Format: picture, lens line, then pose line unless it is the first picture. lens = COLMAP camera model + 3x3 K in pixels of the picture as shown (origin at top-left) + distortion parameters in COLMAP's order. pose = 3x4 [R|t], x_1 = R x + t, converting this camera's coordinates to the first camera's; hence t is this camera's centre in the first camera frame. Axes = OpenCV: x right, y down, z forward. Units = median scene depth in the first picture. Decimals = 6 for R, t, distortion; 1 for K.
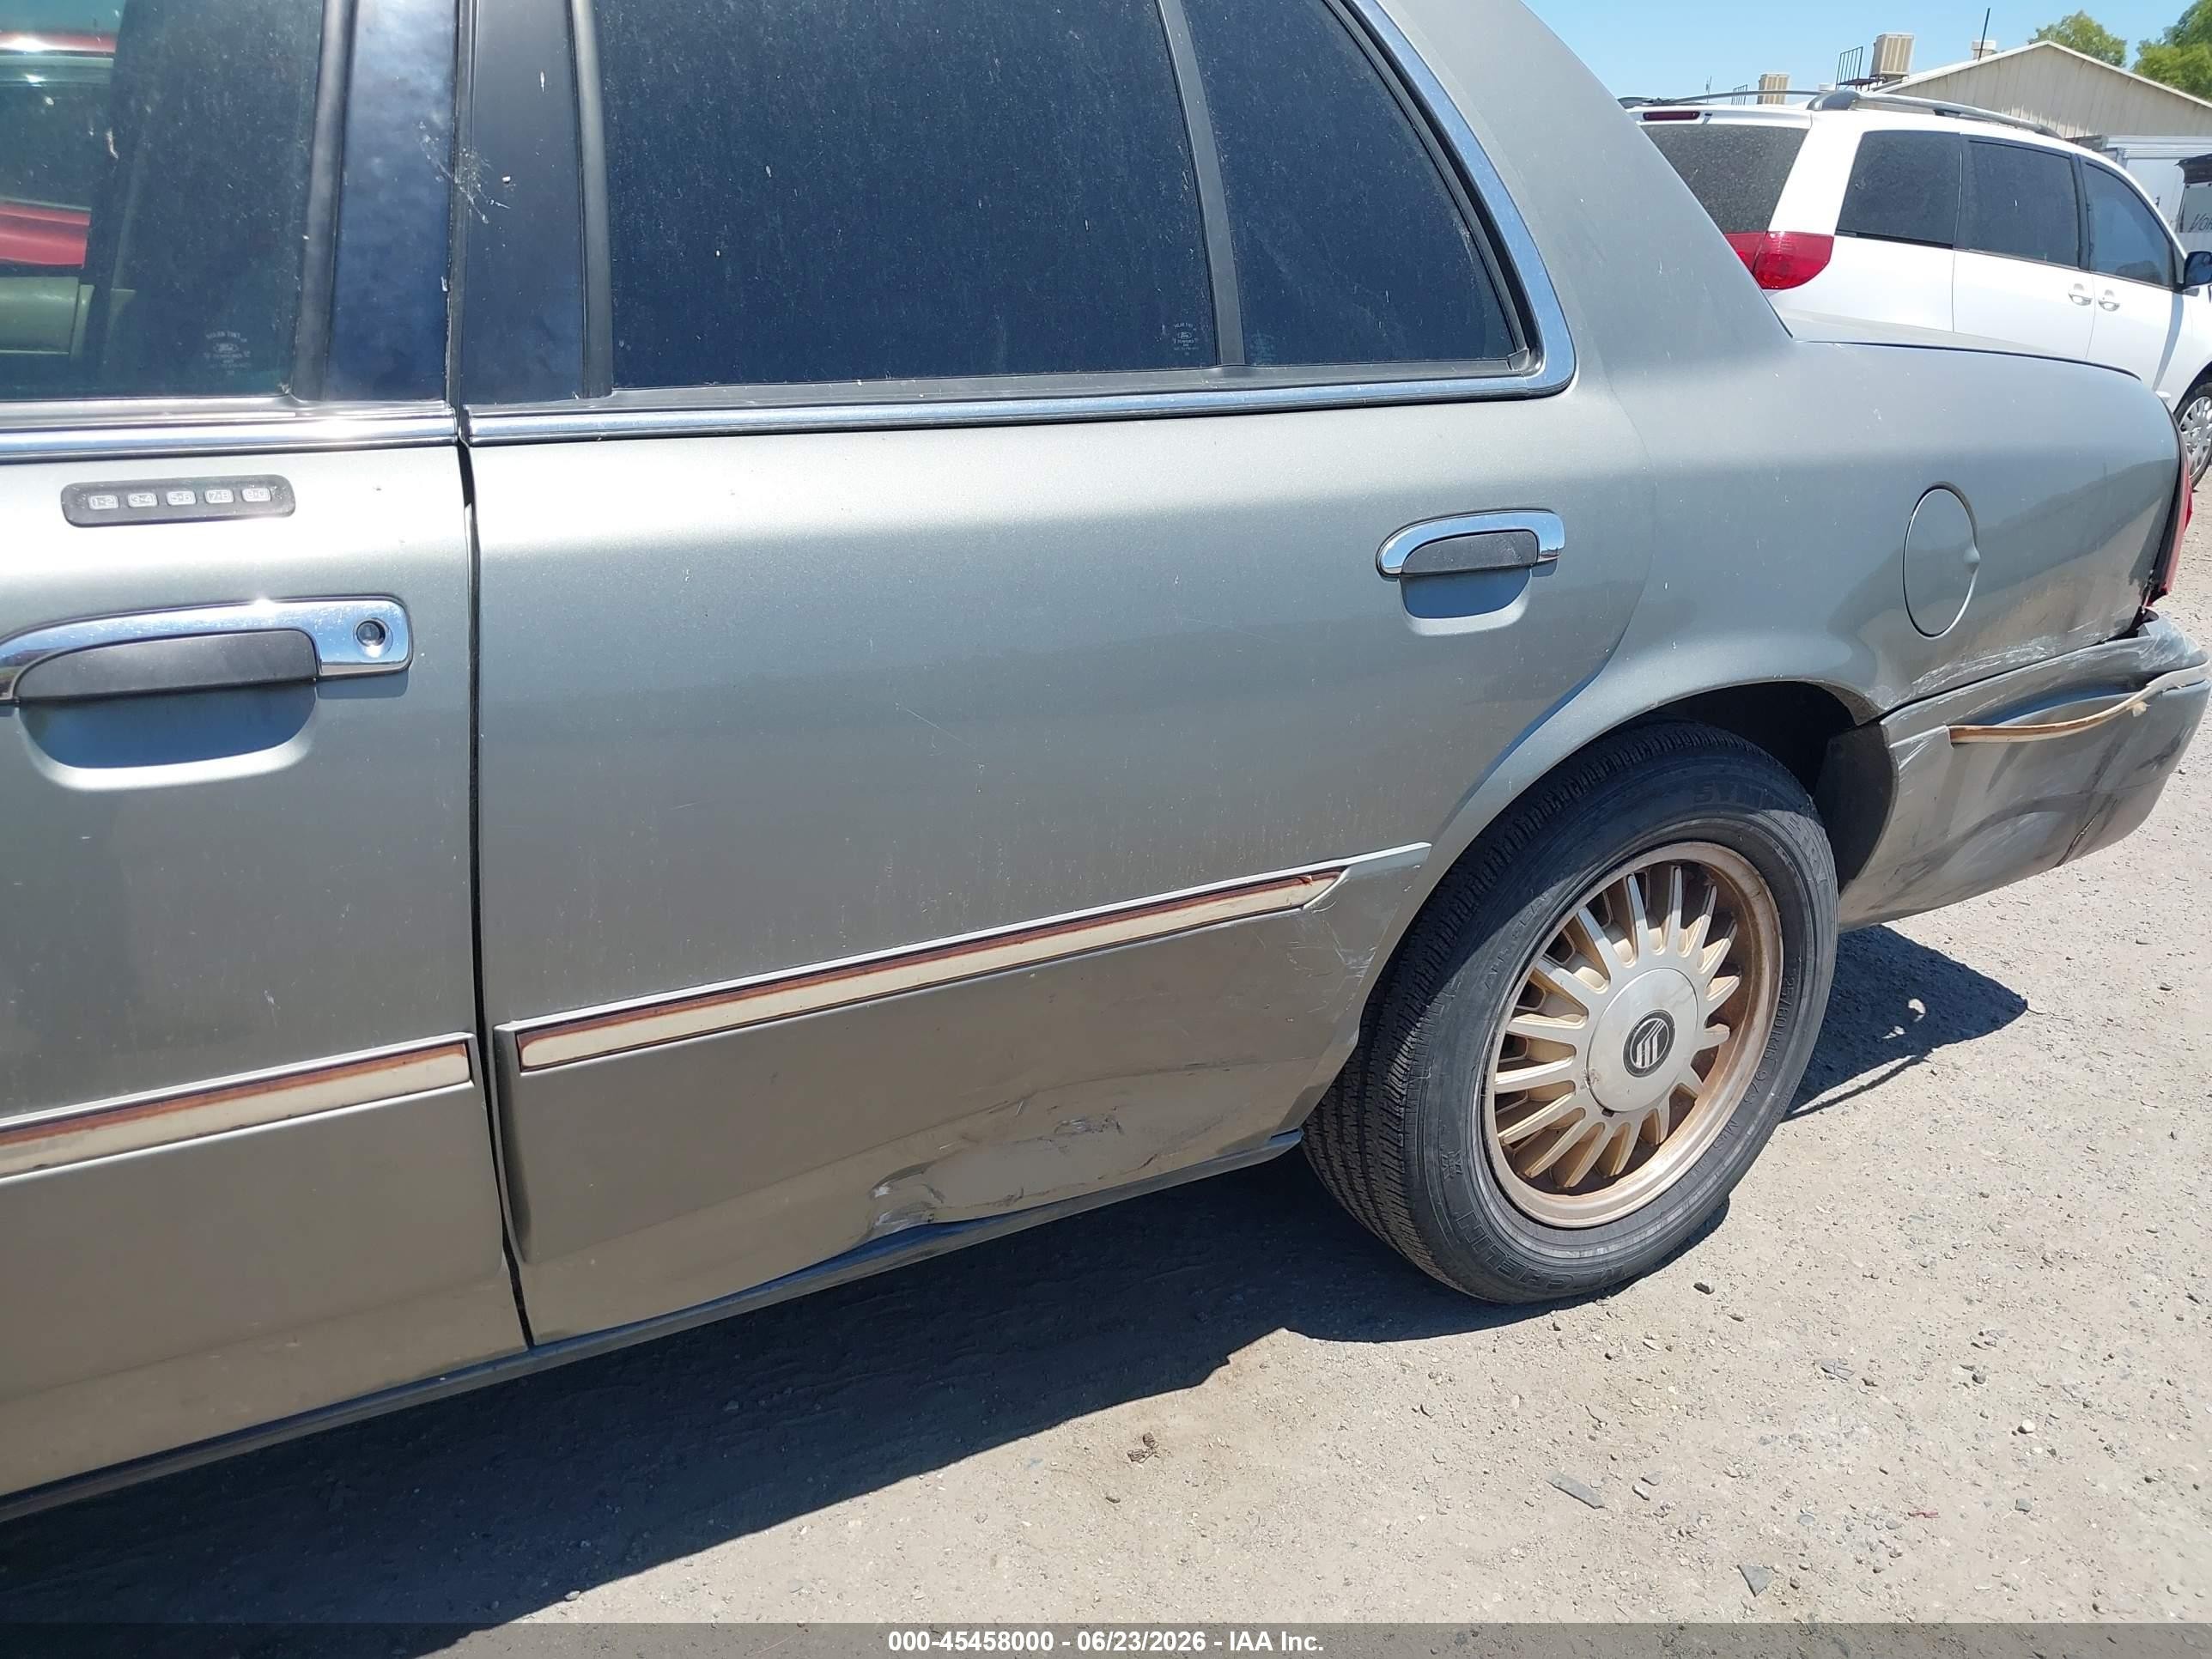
lens RADIAL K [[1750.4, 0, 1116.4], [0, 1750.4, 870.6], [0, 0, 1]] dist [0.012697, -0.020194]
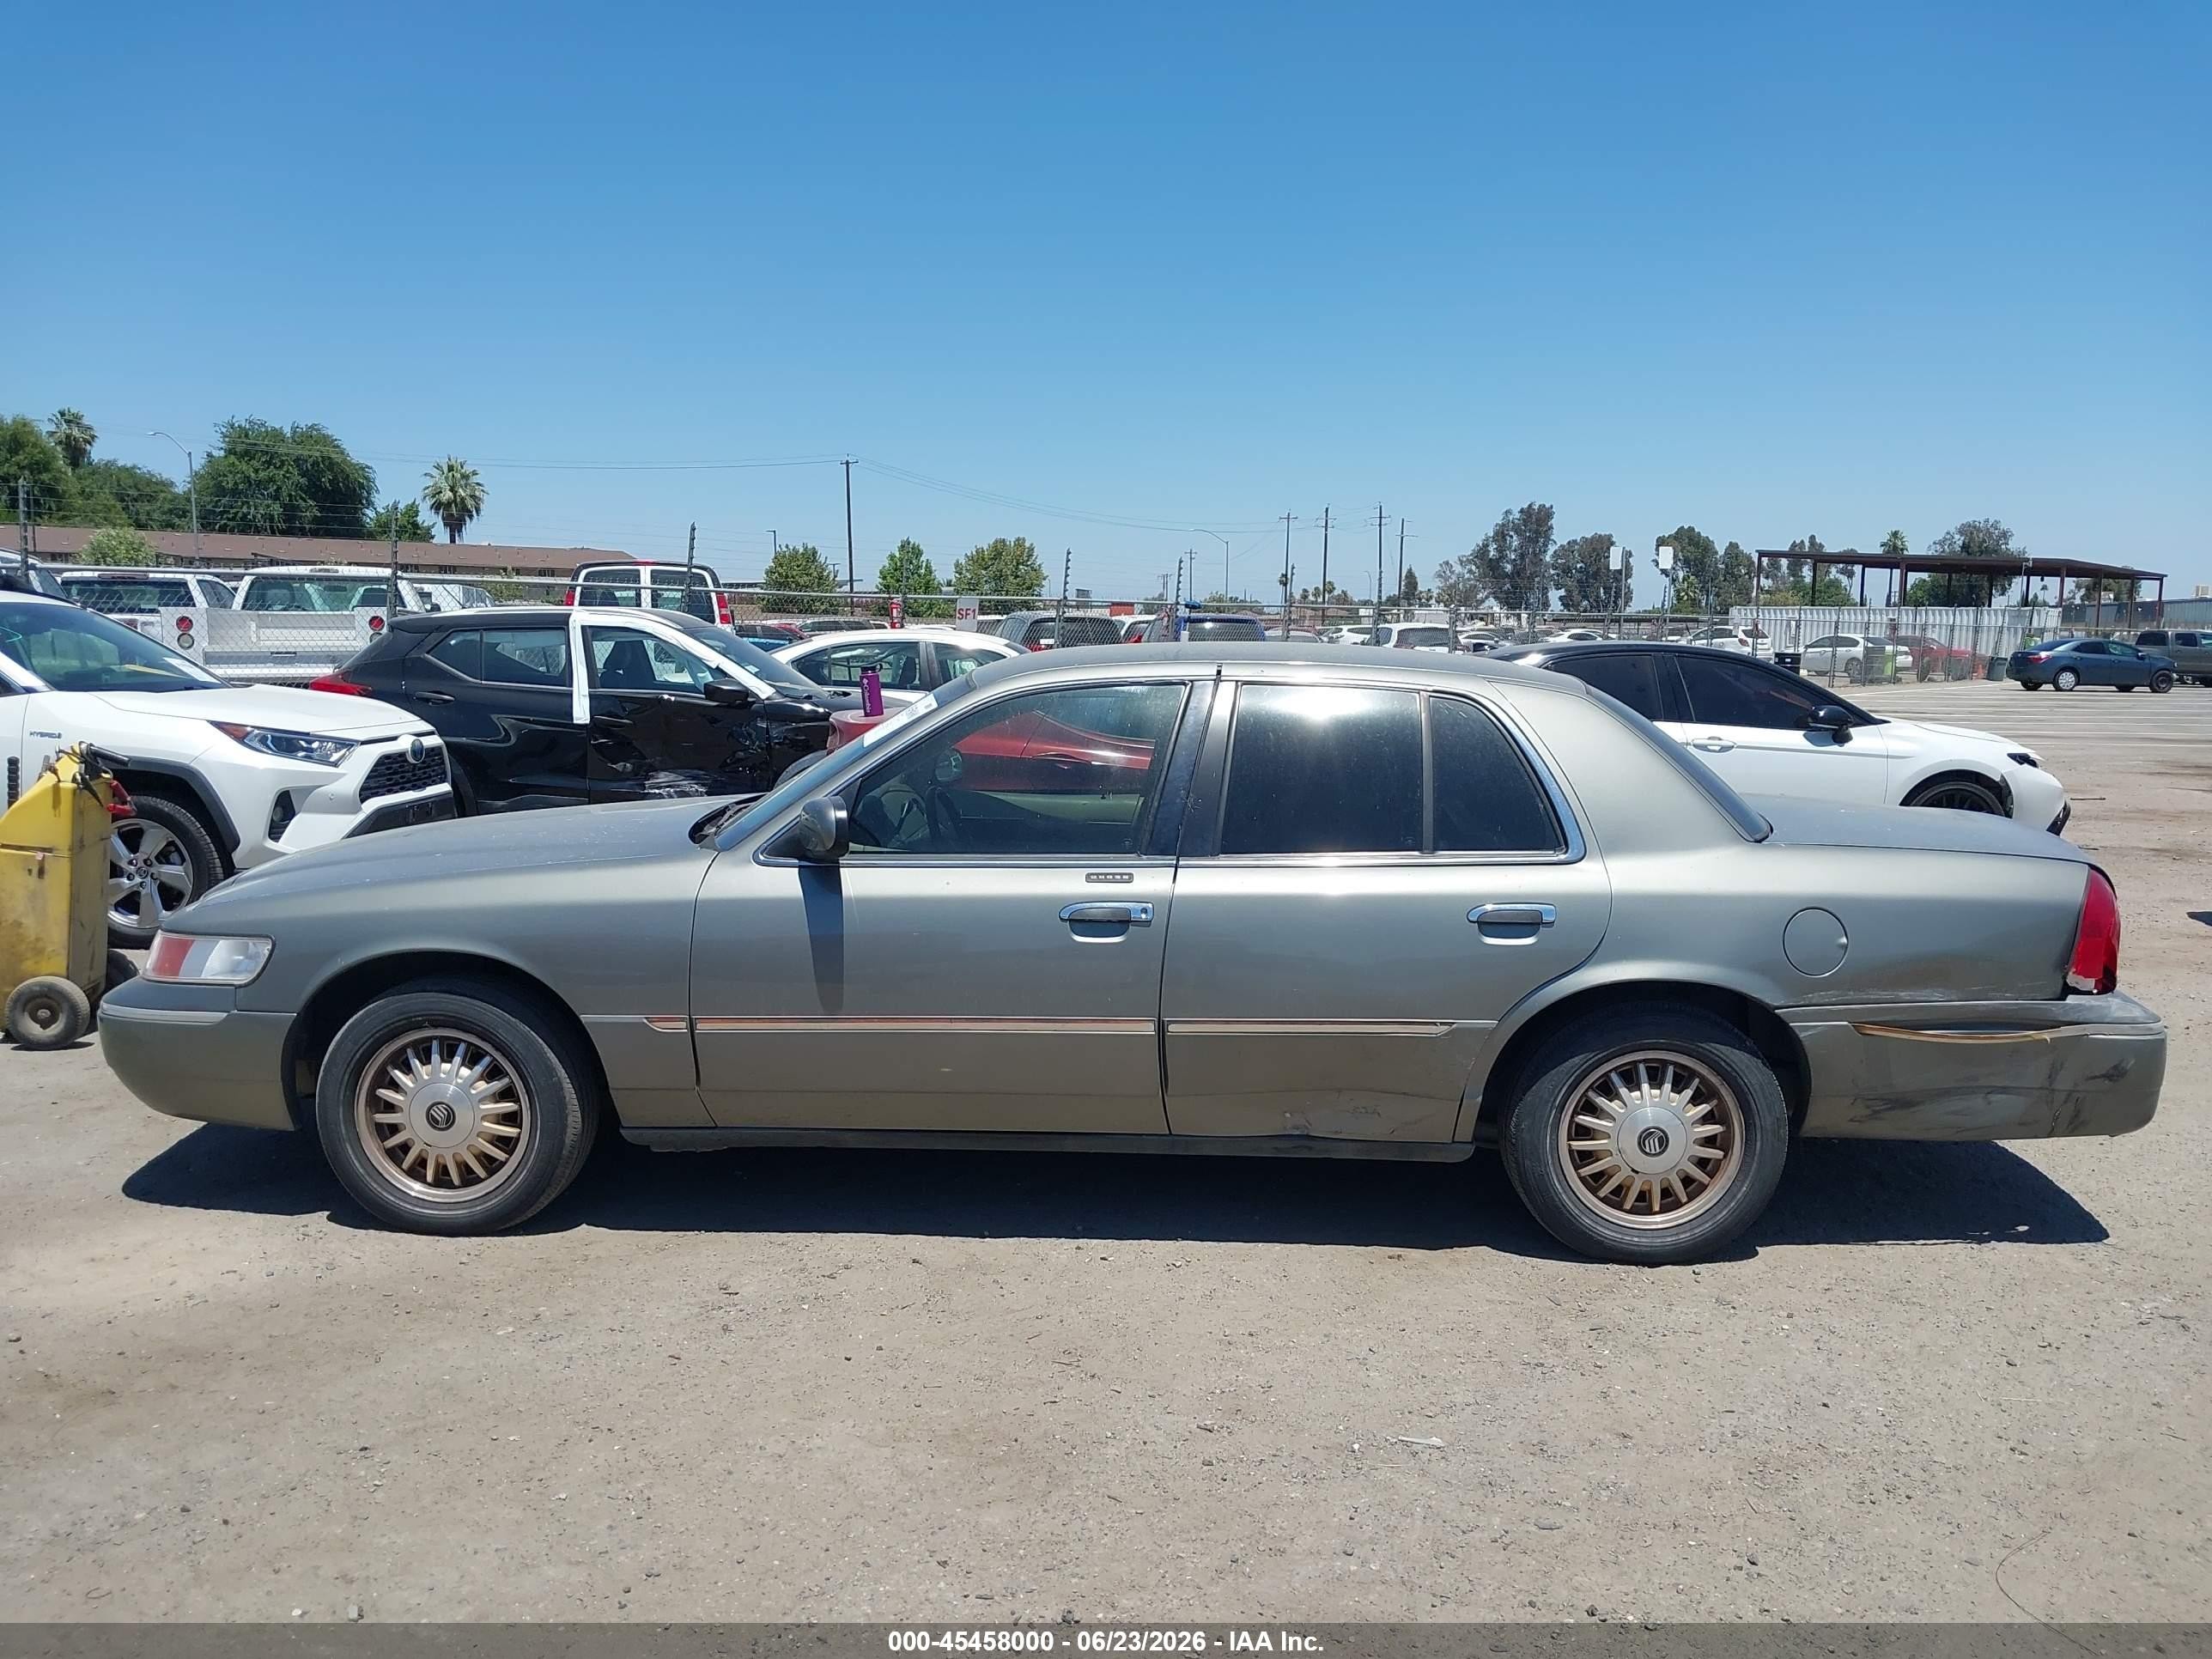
lens RADIAL K [[1750.4, 0, 1106.8], [0, 1750.4, 854.8], [0, 0, 1]] dist [0.012697, -0.020194]
pose [[0.836439, 0.029244, -0.547279, 1.033246], [-0.164012, 0.966169, -0.199042, 0.336662], [0.522943, 0.256247, 0.812938, -1.430478]]
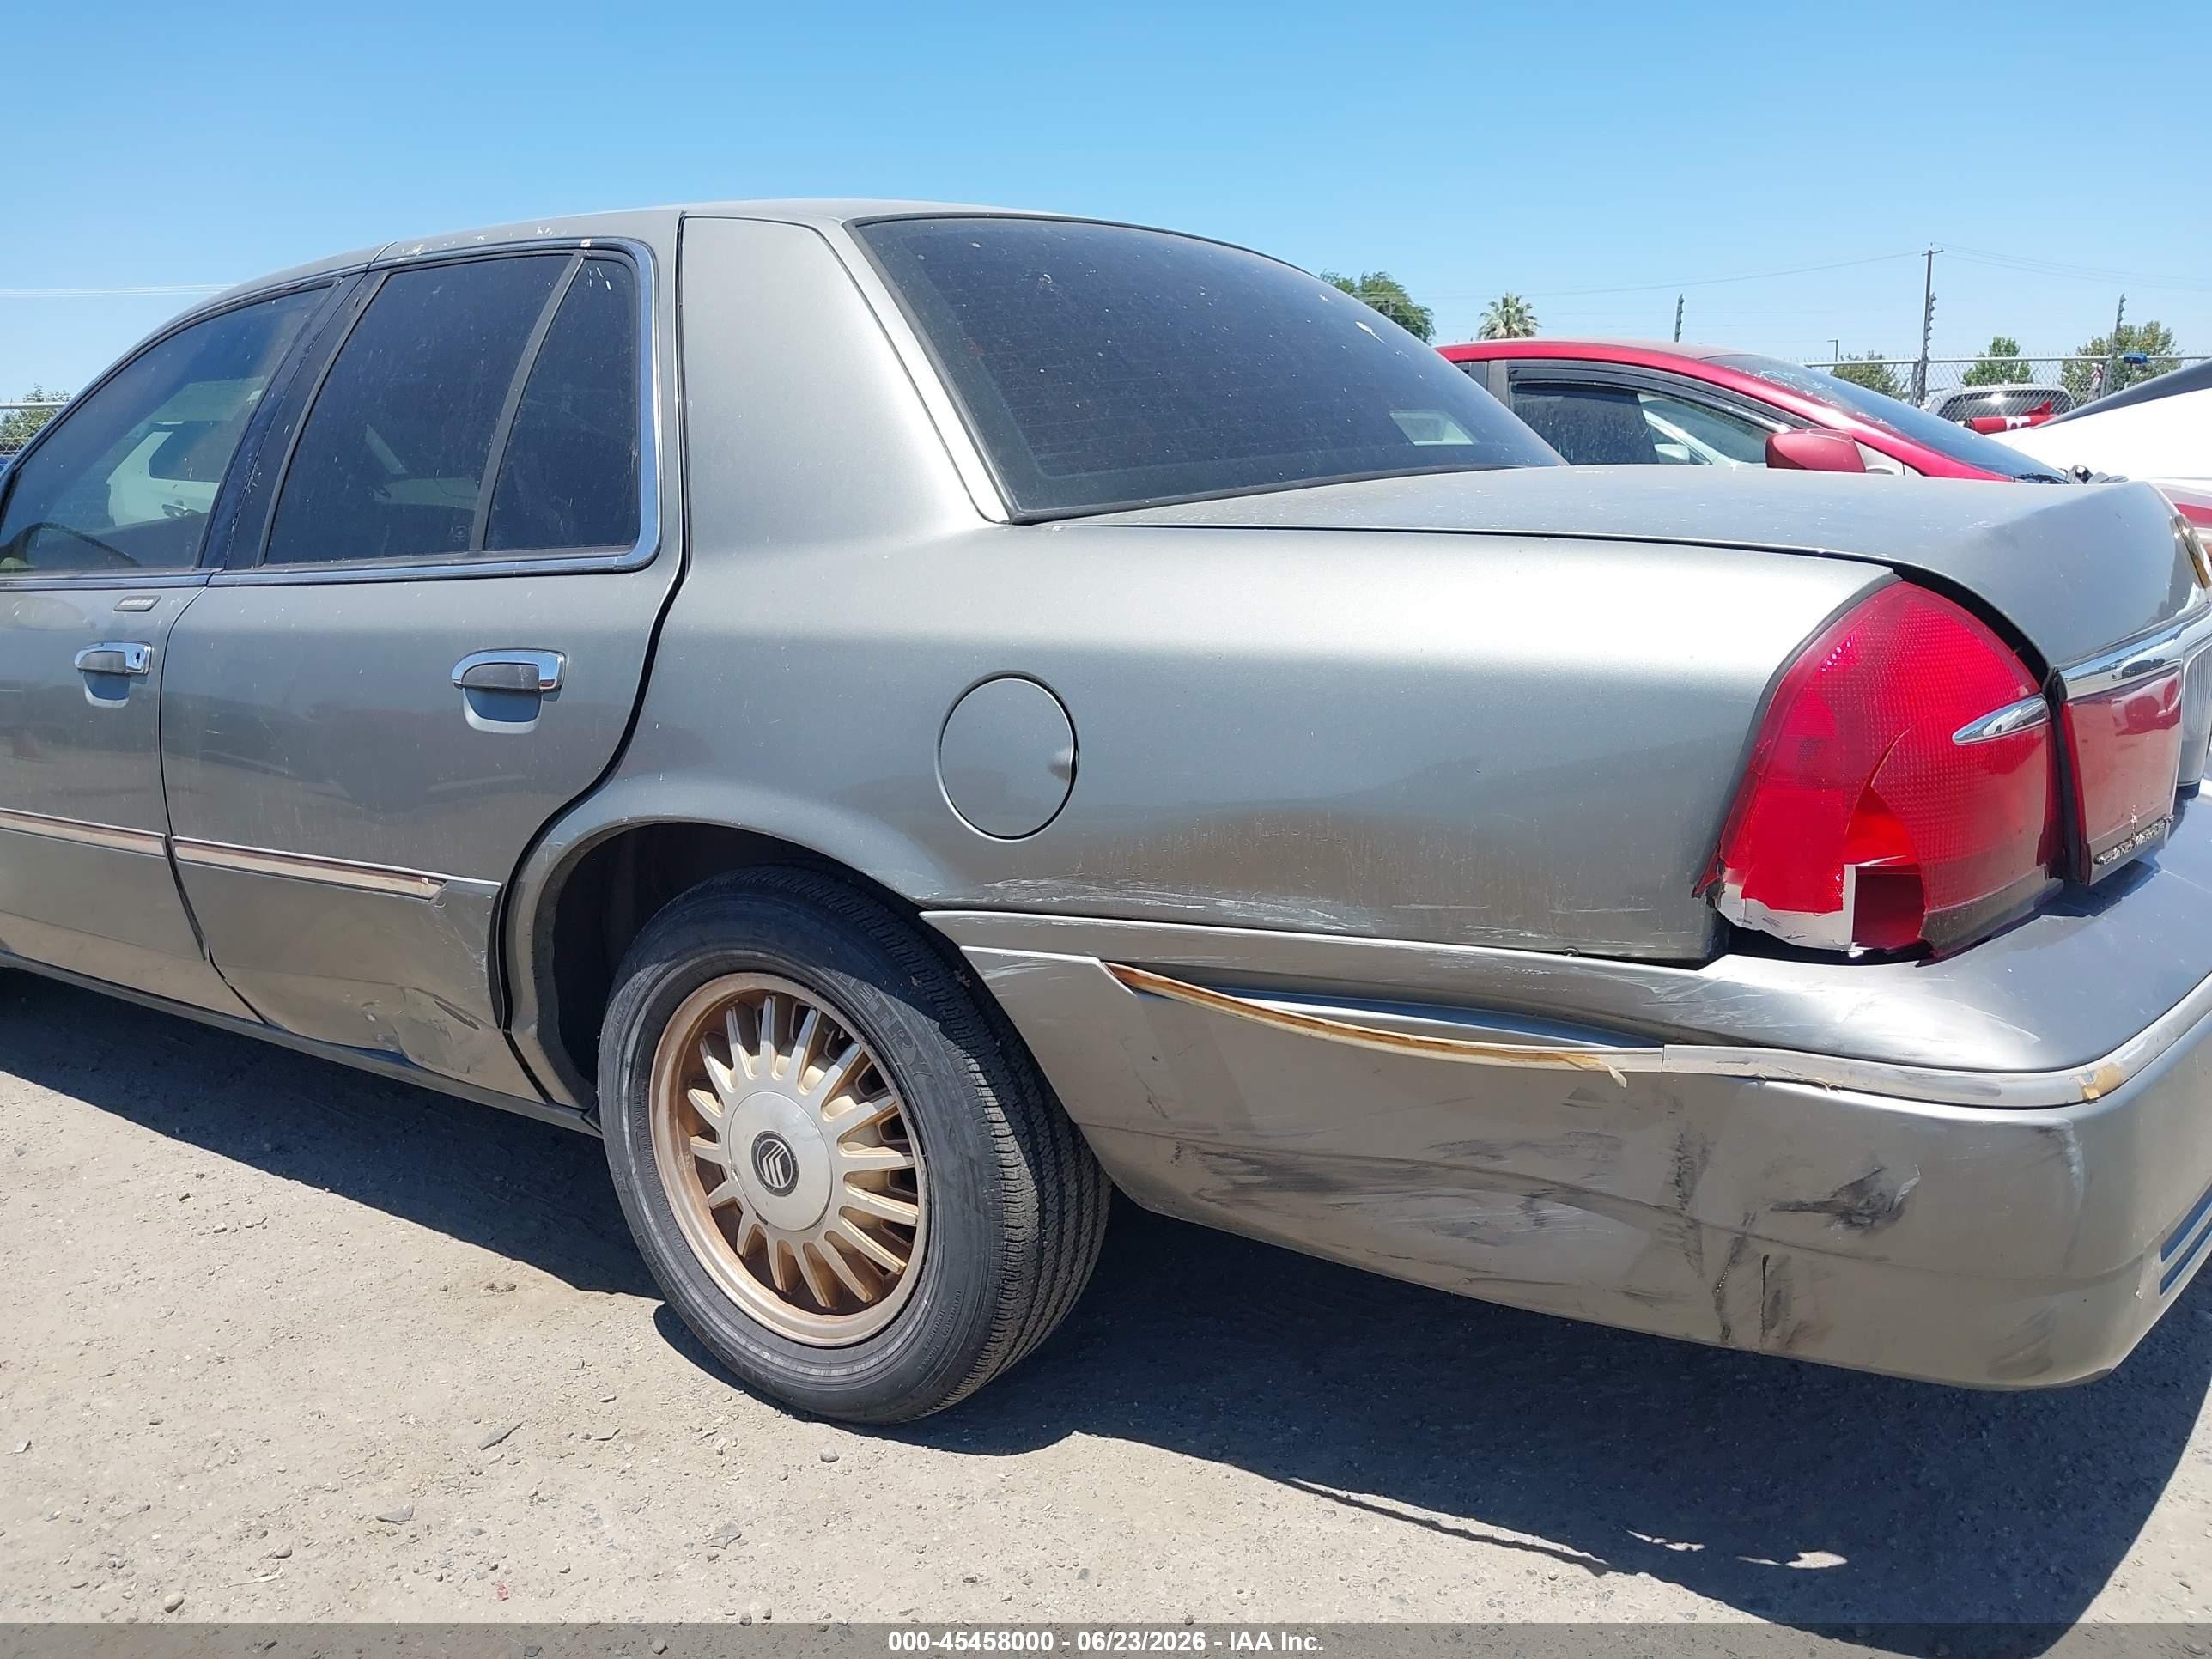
lens RADIAL K [[1750.4, 0, 1105.5], [0, 1750.4, 871.9], [0, 0, 1]] dist [0.012697, -0.020194]
pose [[0.388094, 0.139297, -0.911032, 1.465040], [-0.273631, 0.961353, 0.030426, -0.177354], [0.880062, 0.237478, 0.411211, 0.762344]]
